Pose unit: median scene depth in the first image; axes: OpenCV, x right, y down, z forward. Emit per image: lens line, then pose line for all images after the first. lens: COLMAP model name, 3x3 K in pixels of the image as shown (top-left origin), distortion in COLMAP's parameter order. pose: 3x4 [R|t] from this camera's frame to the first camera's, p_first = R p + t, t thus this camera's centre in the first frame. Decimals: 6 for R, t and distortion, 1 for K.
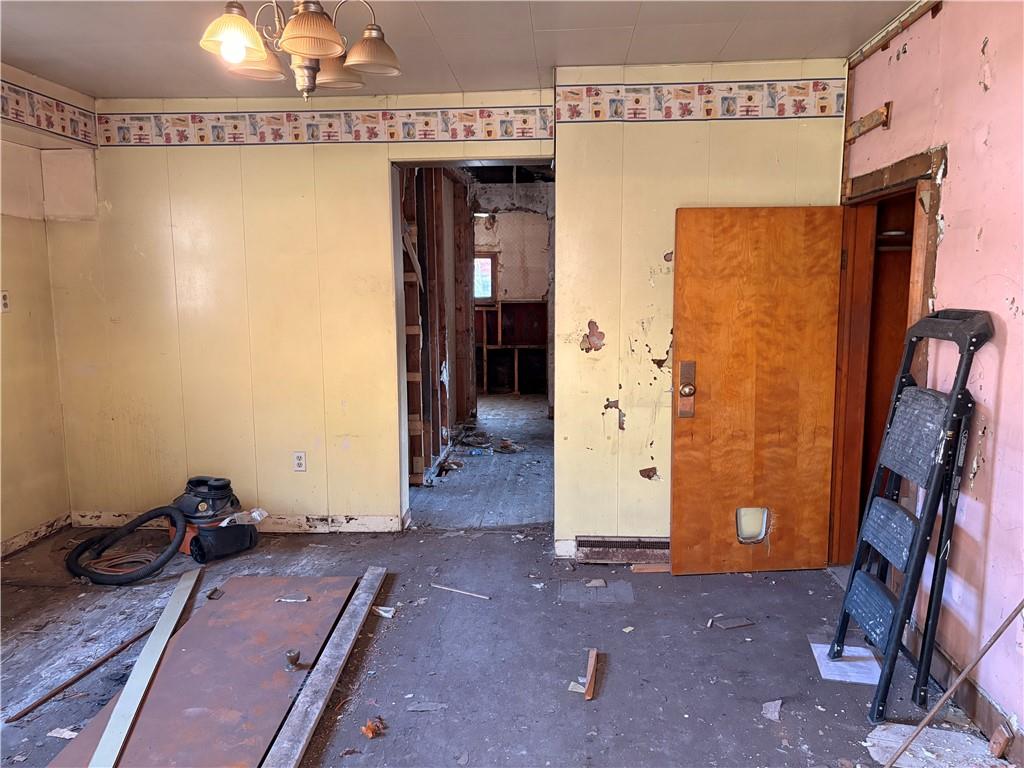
lens RADIAL K [[767.3, 0, 497.0], [0, 767.3, 387.6], [0, 0, 1]] dist [0.013344, -0.007873]
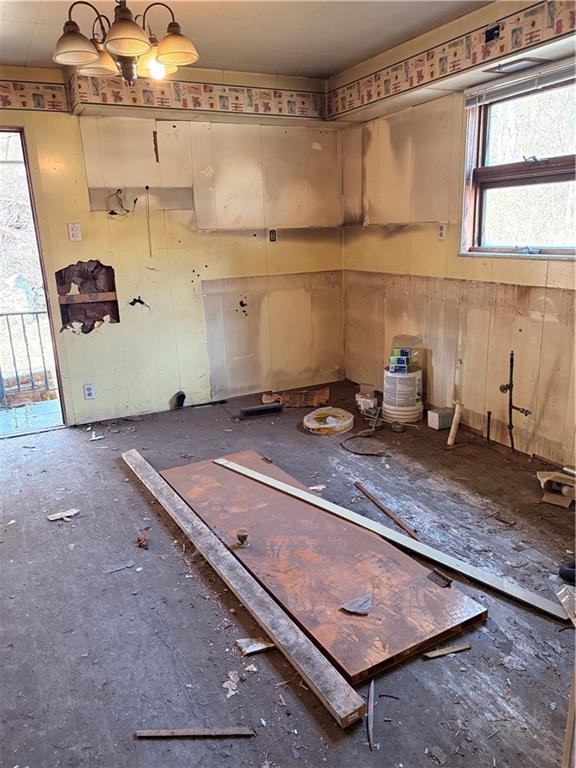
lens RADIAL K [[575.5, 0, 294.6], [0, 575.5, 385.9], [0, 0, 1]] dist [0.013344, -0.007873]
pose [[-0.845467, 0.172975, -0.505238, 0.073064], [-0.036150, 0.925381, 0.377310, -0.183999], [0.532803, 0.337267, -0.776126, 1.367498]]
